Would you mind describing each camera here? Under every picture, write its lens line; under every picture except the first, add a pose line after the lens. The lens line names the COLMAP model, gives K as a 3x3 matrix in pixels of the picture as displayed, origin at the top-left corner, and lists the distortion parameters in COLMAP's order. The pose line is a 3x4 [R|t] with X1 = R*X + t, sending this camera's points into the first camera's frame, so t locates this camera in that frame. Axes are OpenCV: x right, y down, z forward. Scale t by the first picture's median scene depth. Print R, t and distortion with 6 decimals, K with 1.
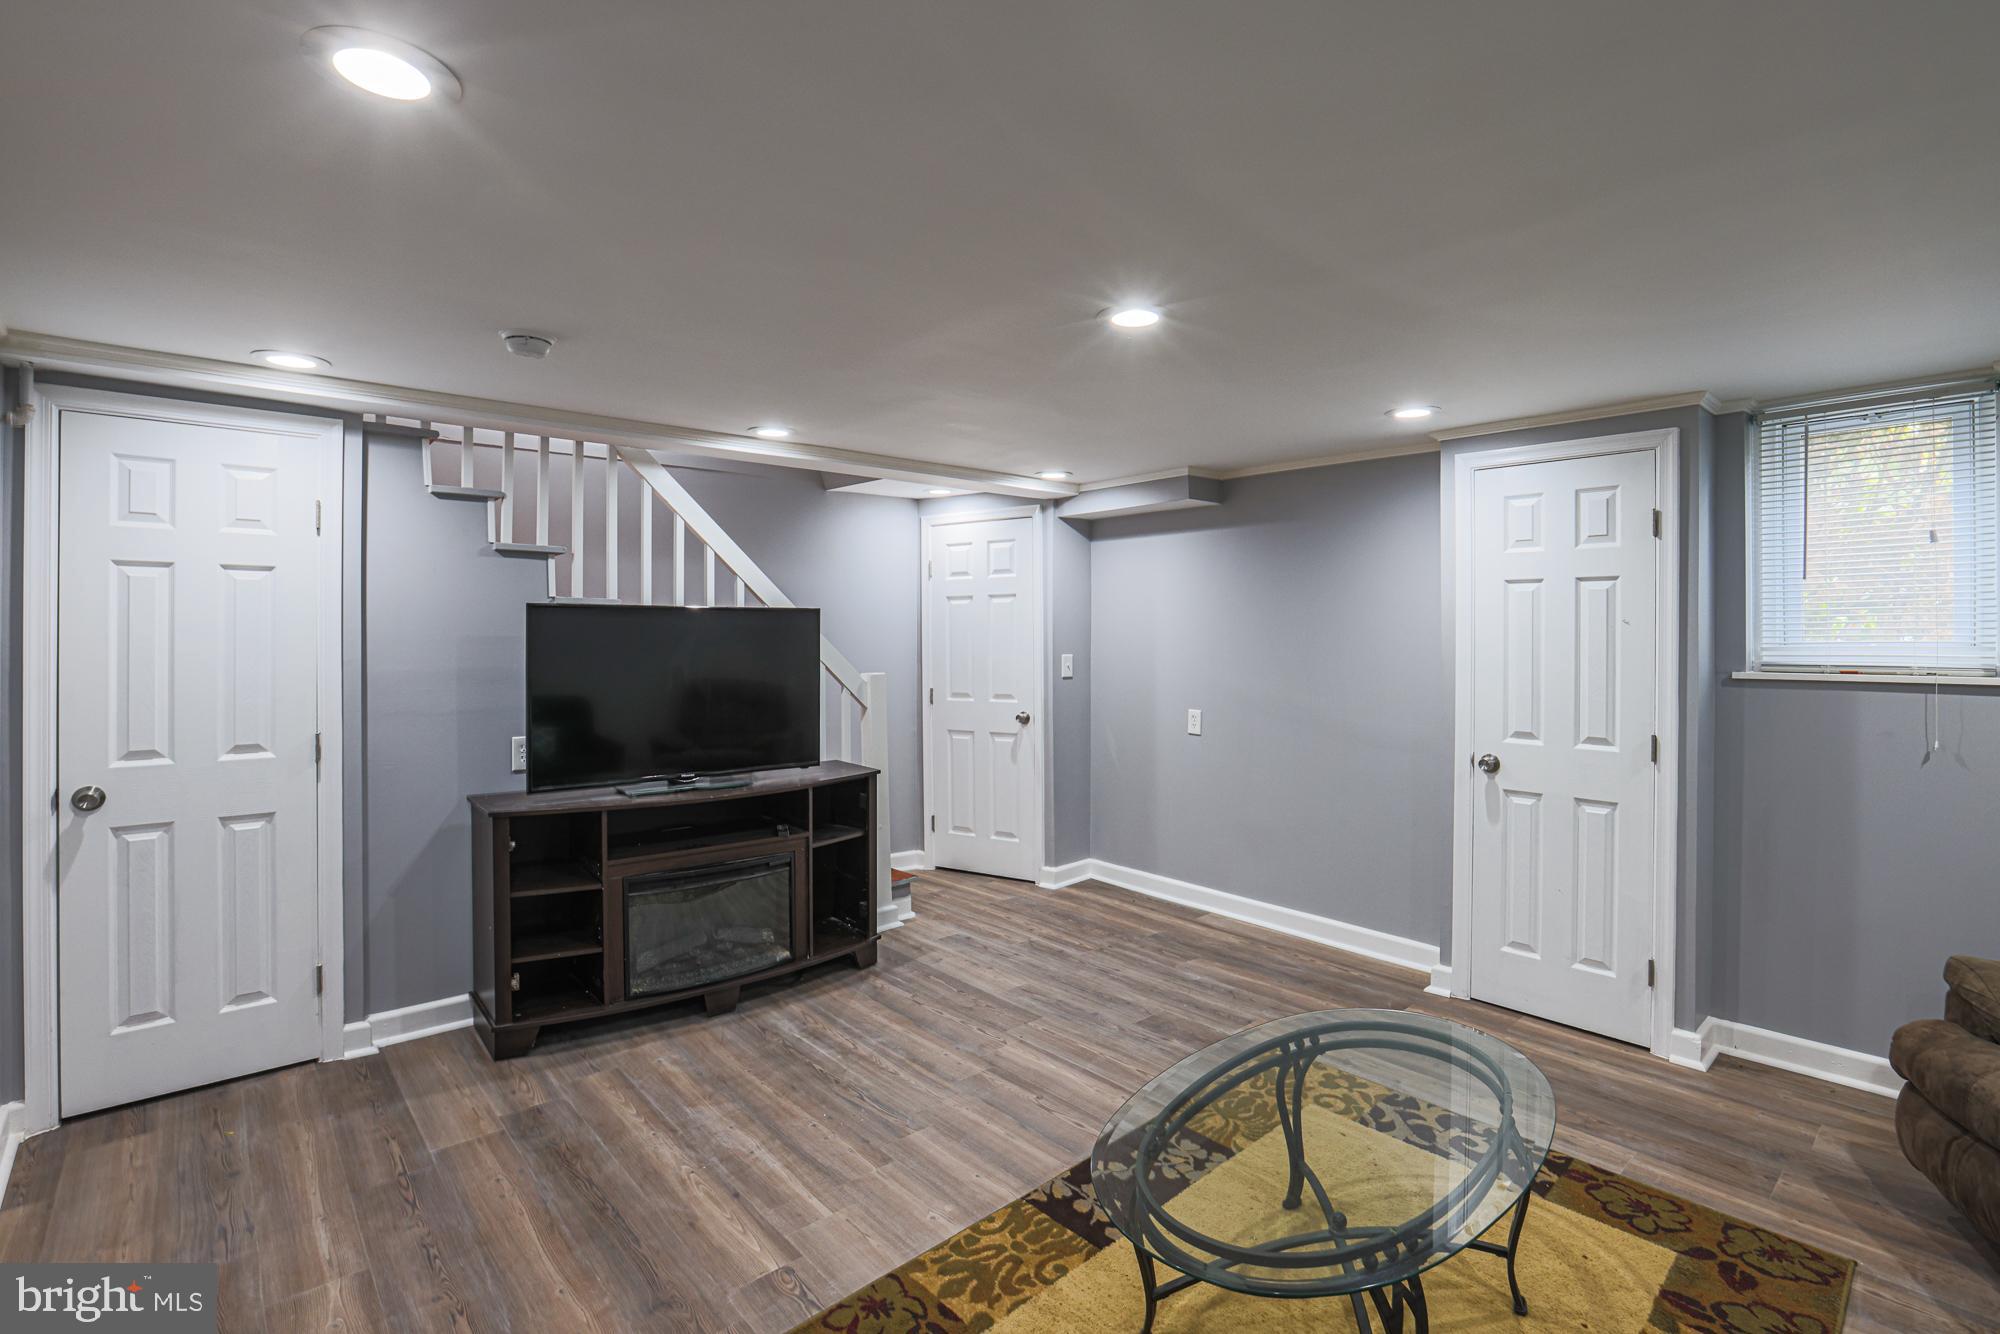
lens RADIAL K [[958.6, 0, 1008.4], [0, 958.6, 628.9], [0, 0, 1]] dist [-0.051567, 0.021968]
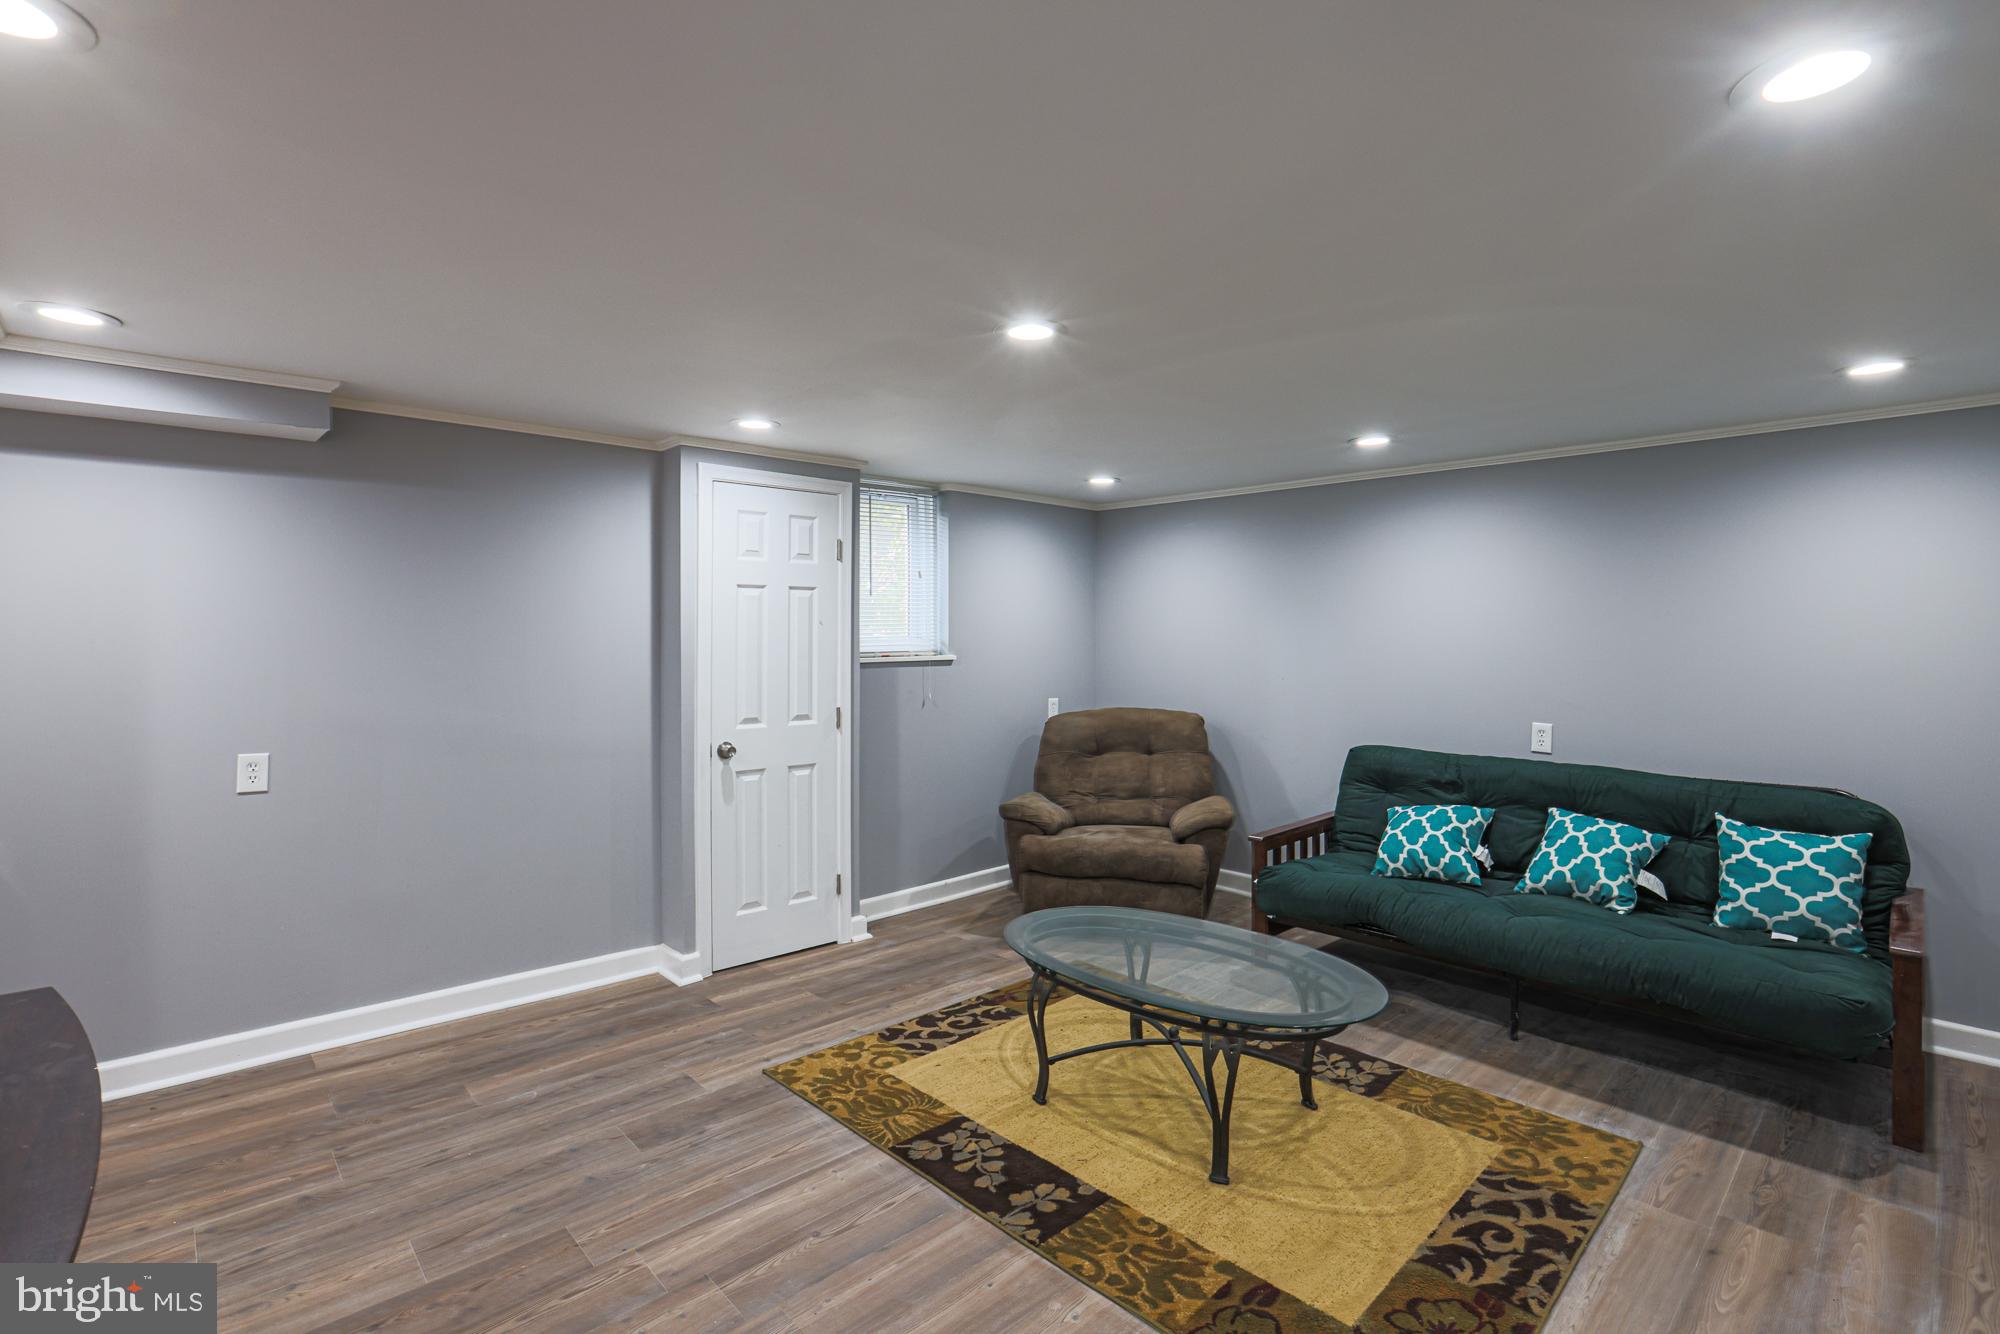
lens RADIAL K [[945.3, 0, 1030.0], [0, 945.3, 612.8], [0, 0, 1]] dist [-0.044564, 0.014118]
pose [[-0.054245, 0.016581, 0.998390, -0.696669], [-0.005746, 0.999840, -0.016918, -0.001079], [-0.998511, -0.006655, -0.054141, 0.818029]]
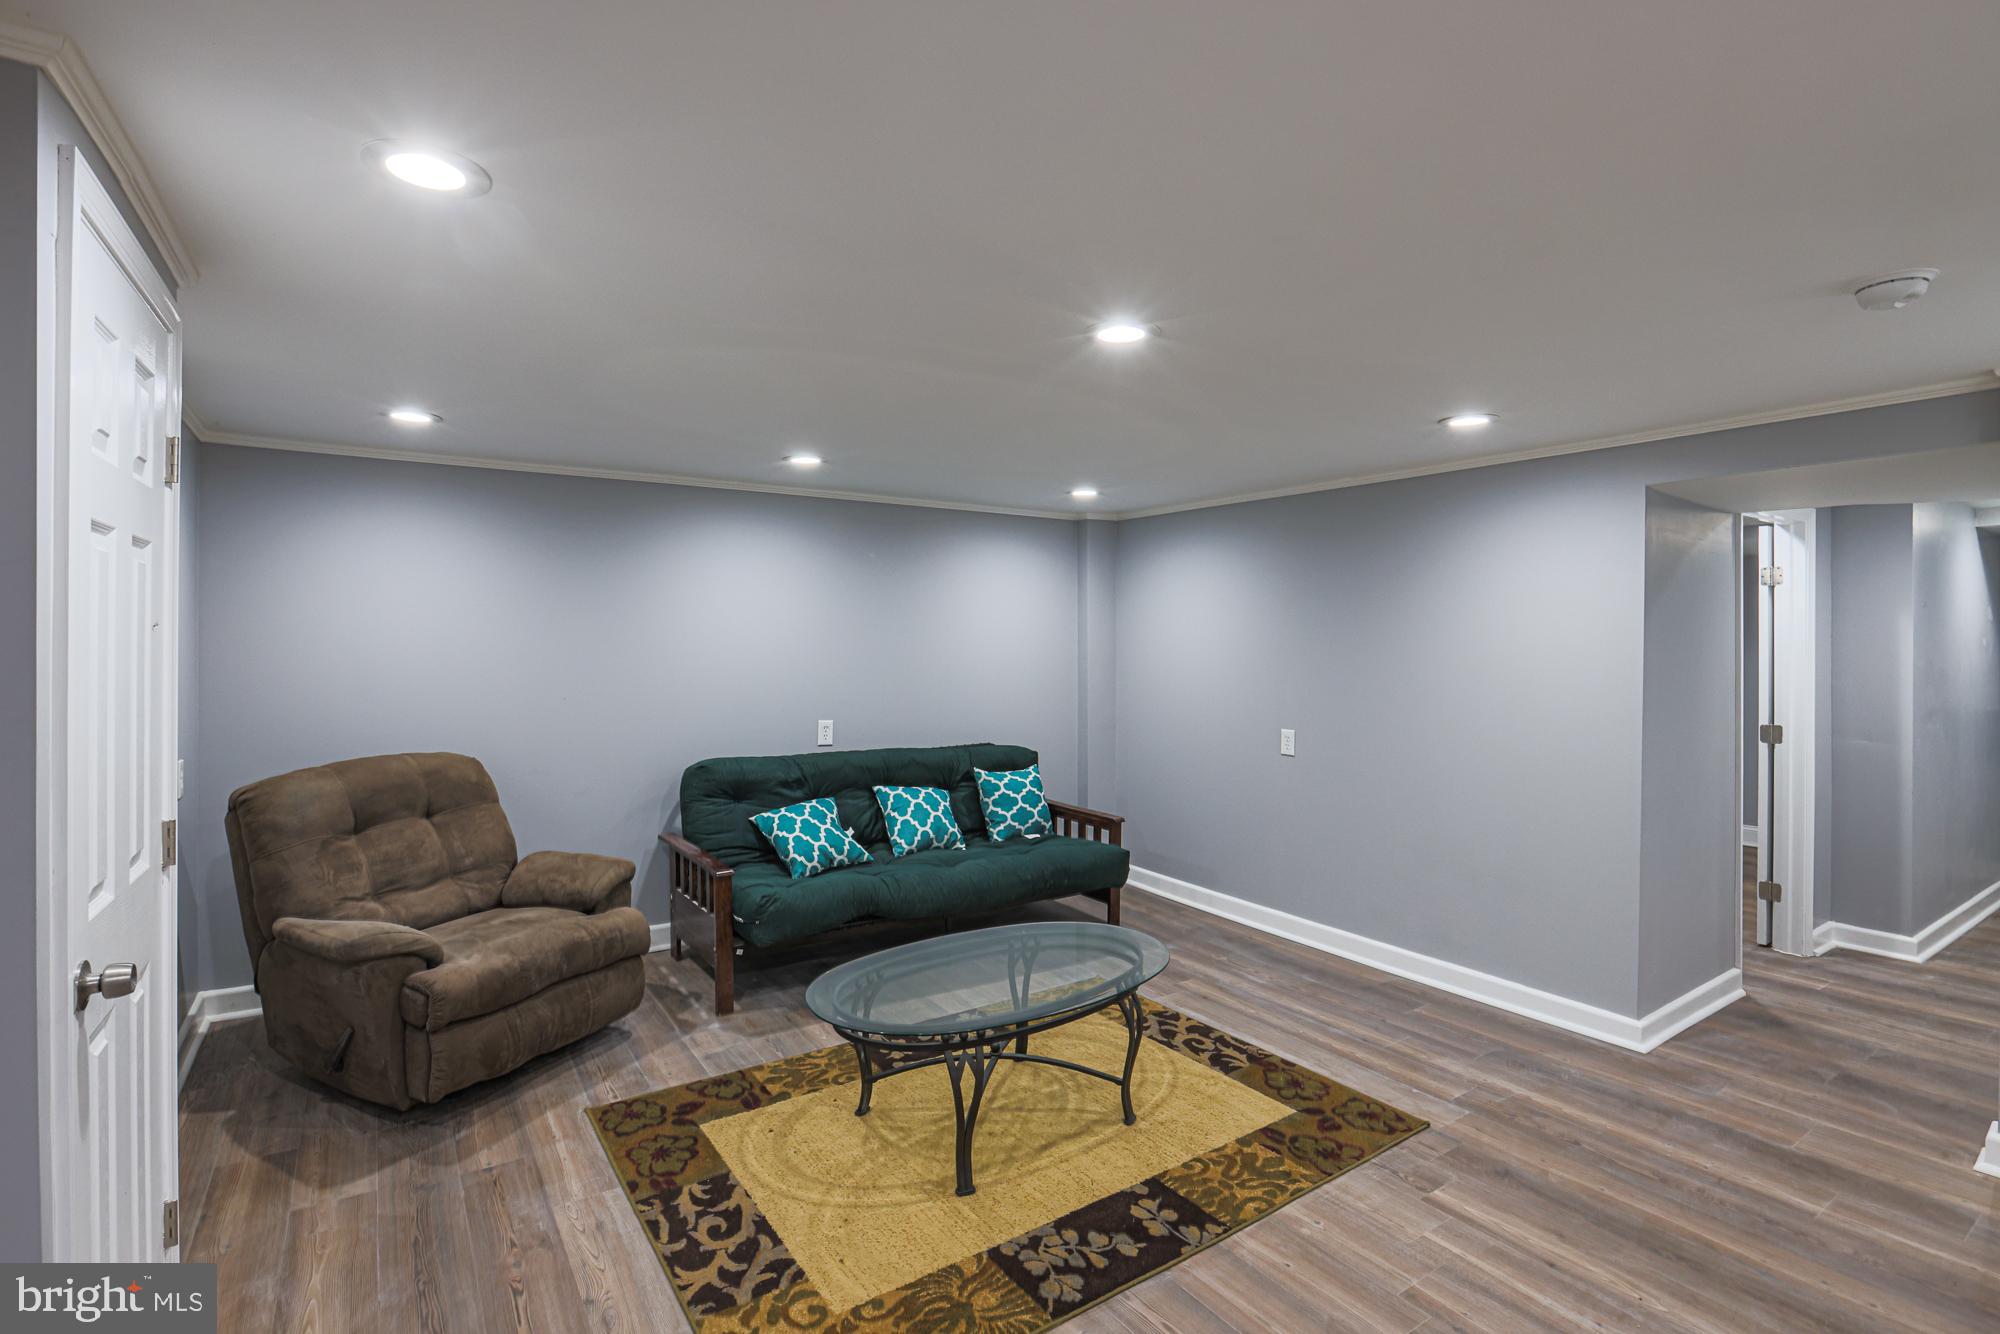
lens RADIAL K [[921.4, 0, 990.9], [0, 921.4, 638.8], [0, 0, 1]] dist [-0.062996, 0.024247]
pose [[-0.991516, -0.006973, 0.129794, 0.111451], [-0.008195, 0.999927, -0.008881, 0.003860], [-0.129723, -0.009869, -0.991501, 1.509770]]
